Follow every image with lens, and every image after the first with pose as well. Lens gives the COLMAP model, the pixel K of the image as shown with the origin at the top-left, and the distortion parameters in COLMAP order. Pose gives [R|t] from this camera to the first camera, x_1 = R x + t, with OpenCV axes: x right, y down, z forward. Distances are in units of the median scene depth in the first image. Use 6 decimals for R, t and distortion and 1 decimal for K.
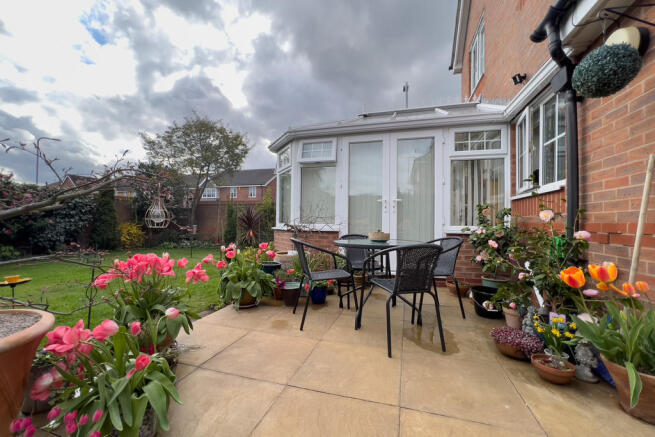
lens RADIAL K [[262.8, 0, 325.8], [0, 262.8, 218.7], [0, 0, 1]] dist [-0.027366, 0.008840]
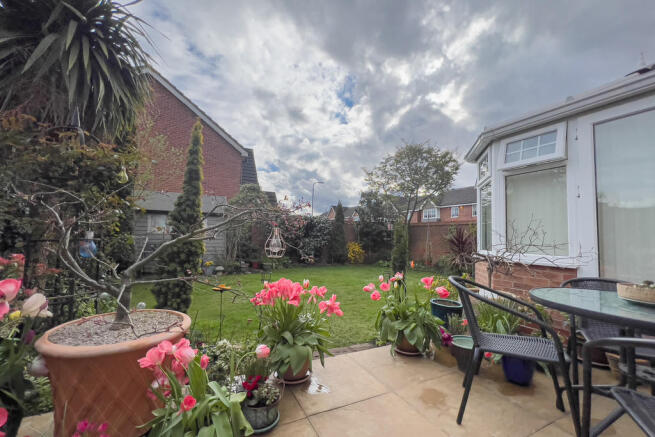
lens RADIAL K [[260.2, 0, 334.6], [0, 260.2, 219.7], [0, 0, 1]] dist [0.002471, 0.000063]
pose [[0.699572, -0.034822, -0.713713, 0.075962], [-0.017217, 0.997700, -0.065554, -0.014391], [0.714354, 0.058148, 0.697364, 0.131491]]
